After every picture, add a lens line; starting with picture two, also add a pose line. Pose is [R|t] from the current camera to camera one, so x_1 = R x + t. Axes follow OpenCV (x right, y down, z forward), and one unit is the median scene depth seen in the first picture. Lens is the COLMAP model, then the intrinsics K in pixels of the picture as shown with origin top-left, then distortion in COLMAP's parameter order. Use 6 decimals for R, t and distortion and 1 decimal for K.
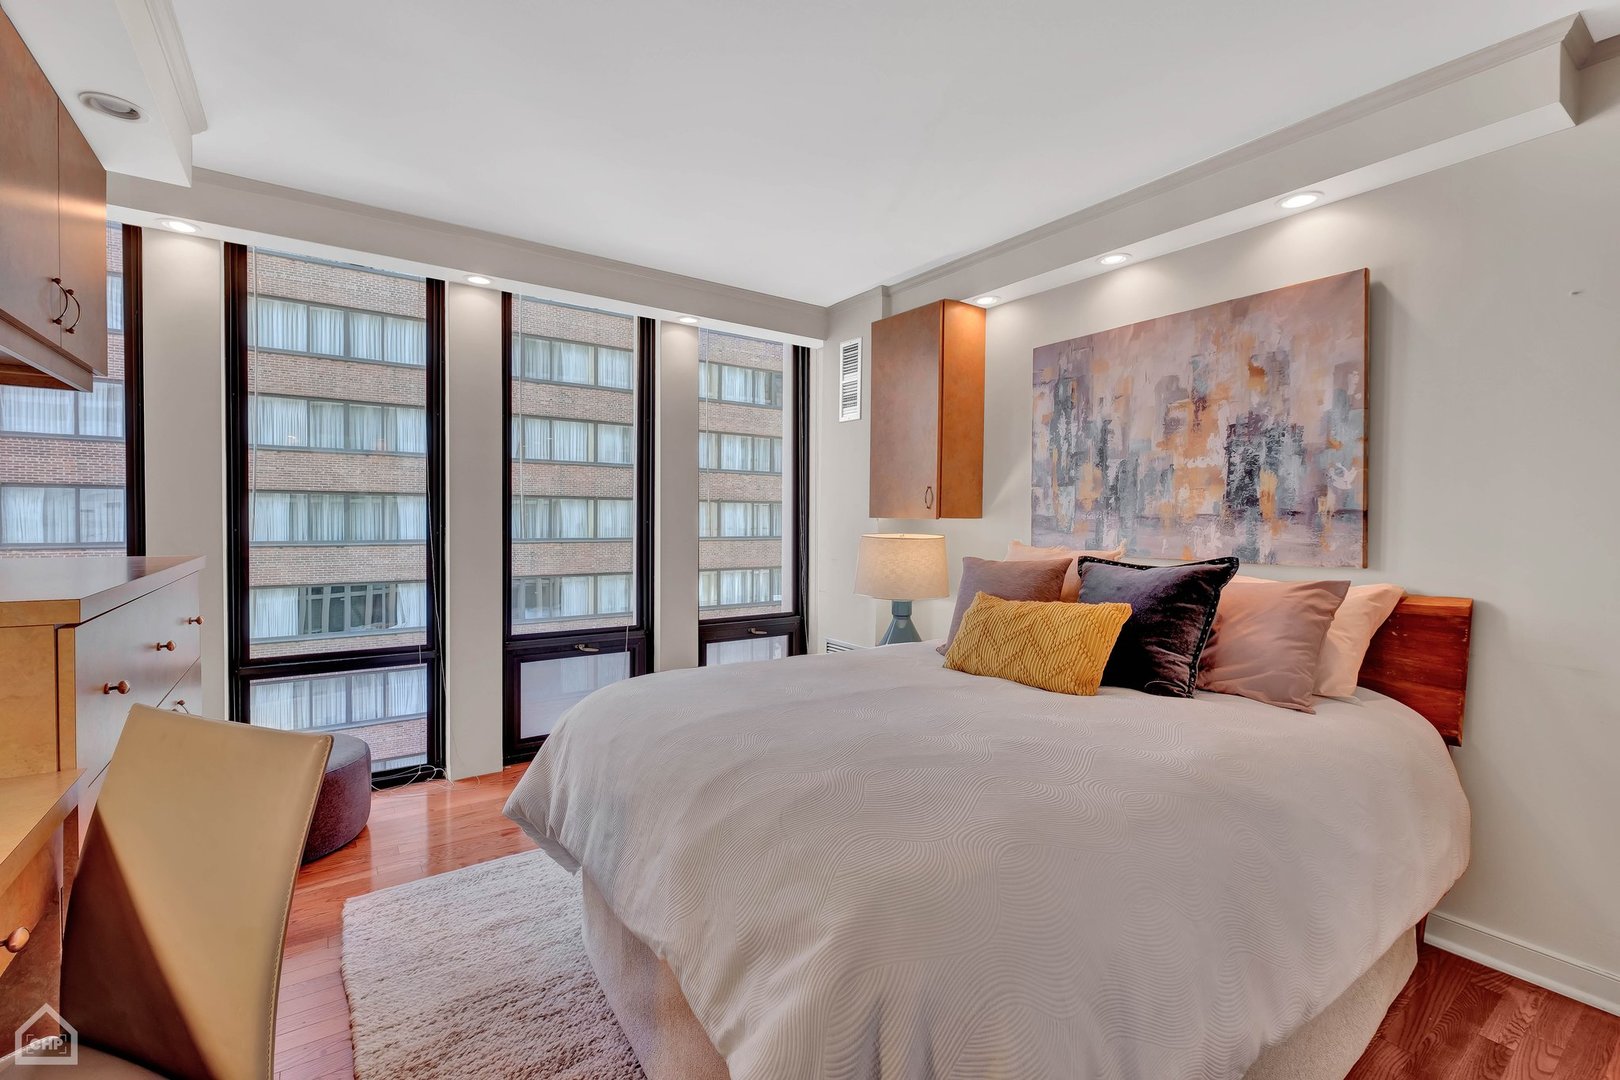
lens RADIAL K [[704.8, 0, 802.7], [0, 704.8, 532.1], [0, 0, 1]] dist [-0.000228, 0.000024]
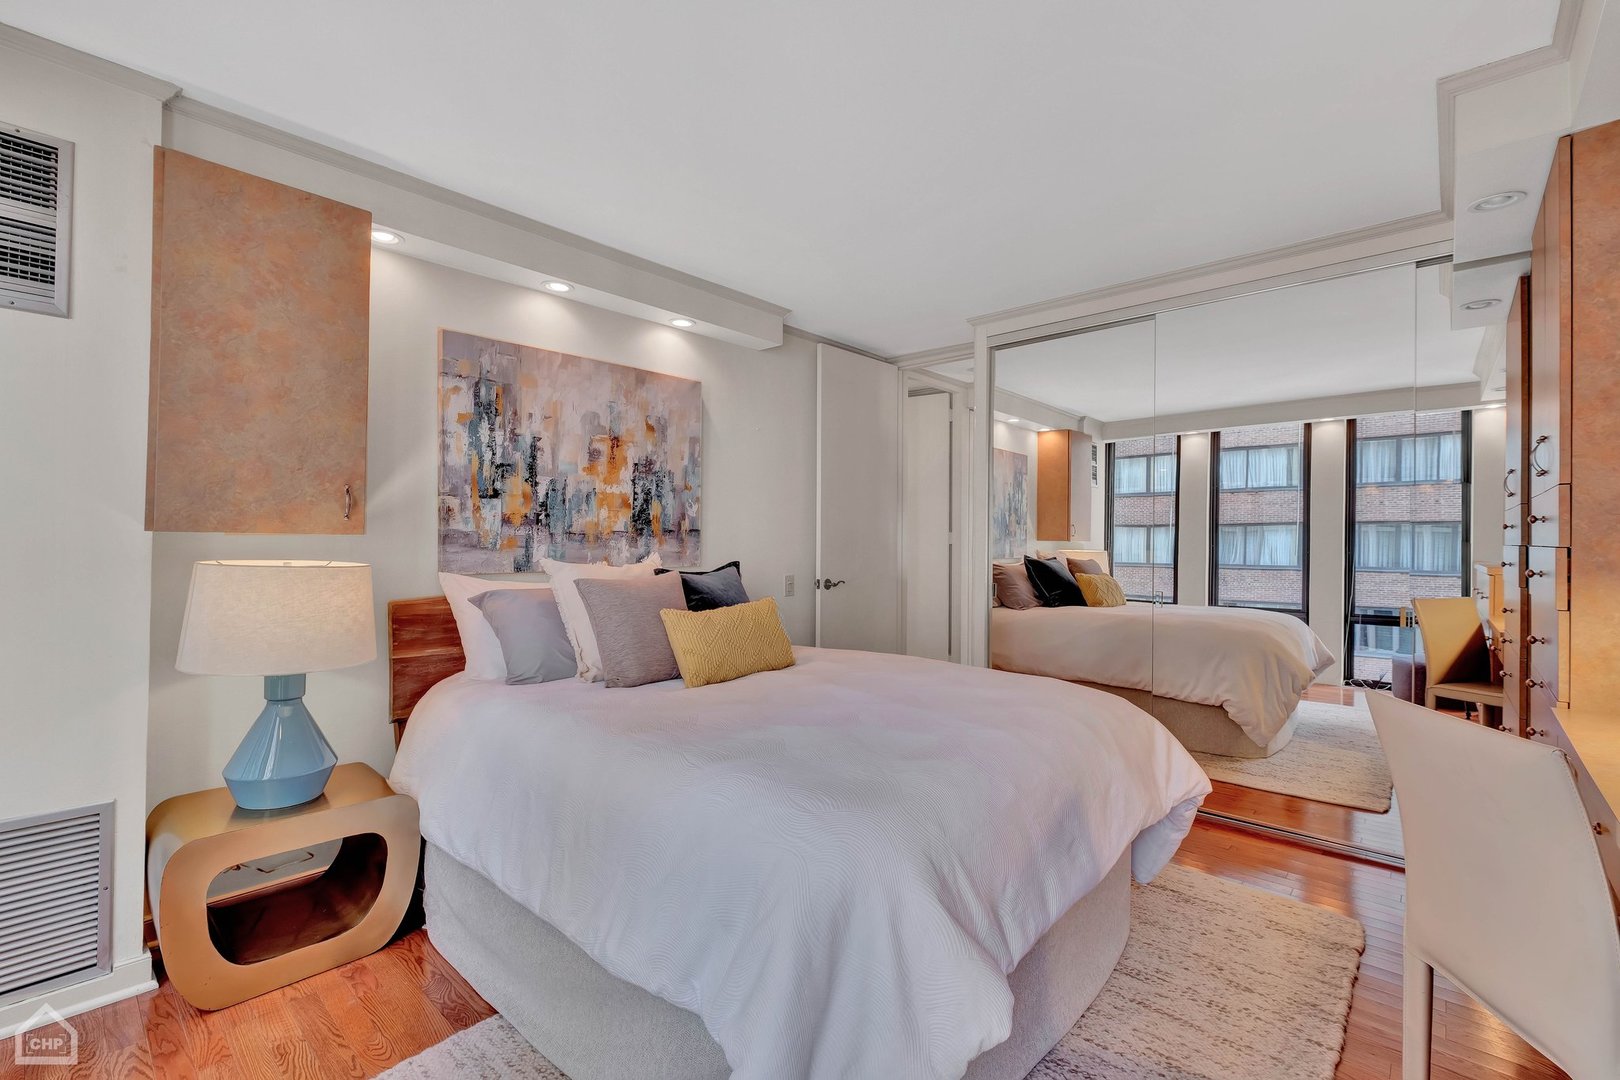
lens RADIAL K [[704.8, 0, 802.7], [0, 704.8, 532.1], [0, 0, 1]] dist [-0.000228, 0.000024]
pose [[-0.224856, 0.000154, 0.974392, -0.674355], [0.011800, 0.999927, 0.002566, -0.021582], [-0.974321, 0.012075, -0.224842, 0.904739]]
